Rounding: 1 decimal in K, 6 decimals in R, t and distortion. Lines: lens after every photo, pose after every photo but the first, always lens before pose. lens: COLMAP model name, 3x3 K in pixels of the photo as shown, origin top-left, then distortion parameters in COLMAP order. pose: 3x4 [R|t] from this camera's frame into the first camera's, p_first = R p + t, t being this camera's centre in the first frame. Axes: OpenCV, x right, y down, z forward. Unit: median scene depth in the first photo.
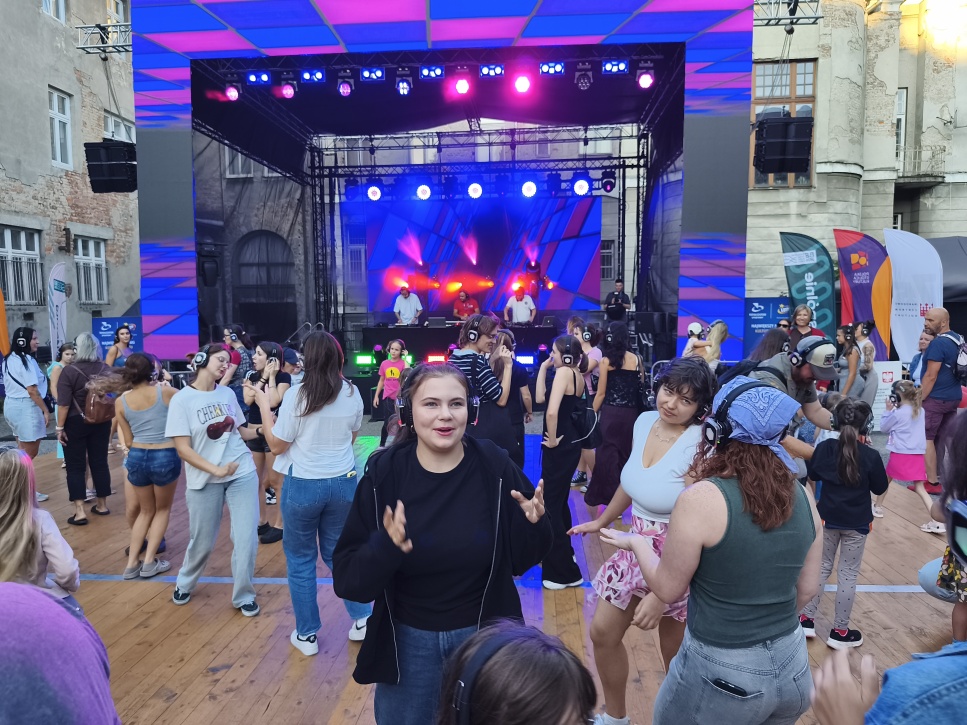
lens RADIAL K [[668.2, 0, 476.9], [0, 668.2, 357.7], [0, 0, 1]] dist [0.021171, -0.034406]
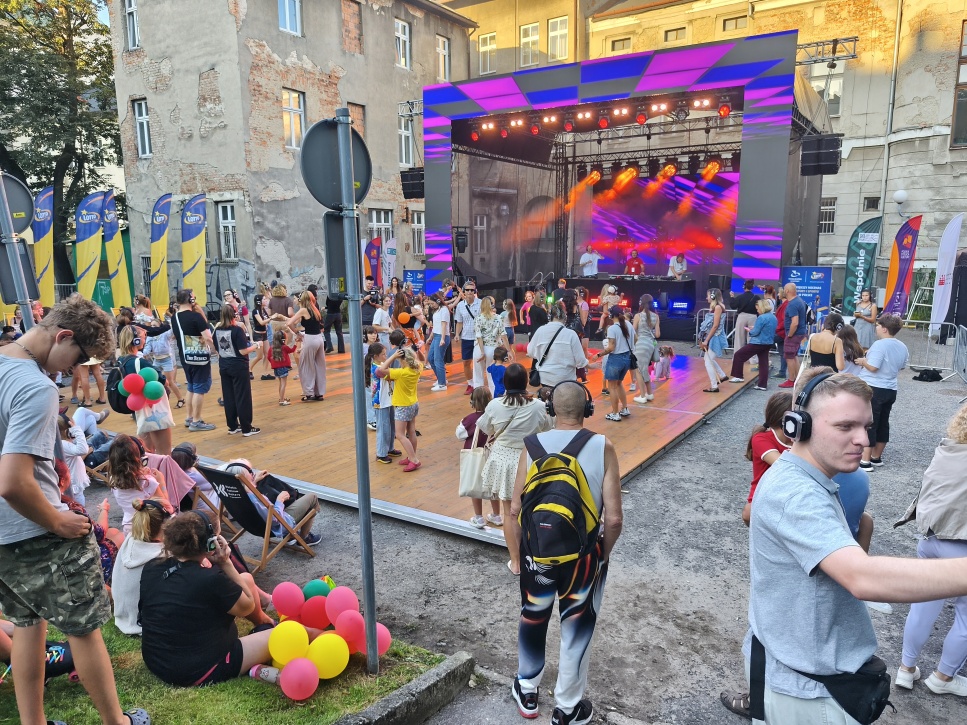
lens RADIAL K [[668.2, 0, 481.7], [0, 668.2, 361.4], [0, 0, 1]] dist [0.021171, -0.034406]
pose [[0.879328, 0.085253, -0.468523, 0.316692], [-0.038113, 0.993288, 0.109210, -0.013580], [0.474689, -0.078175, 0.876675, -0.327800]]
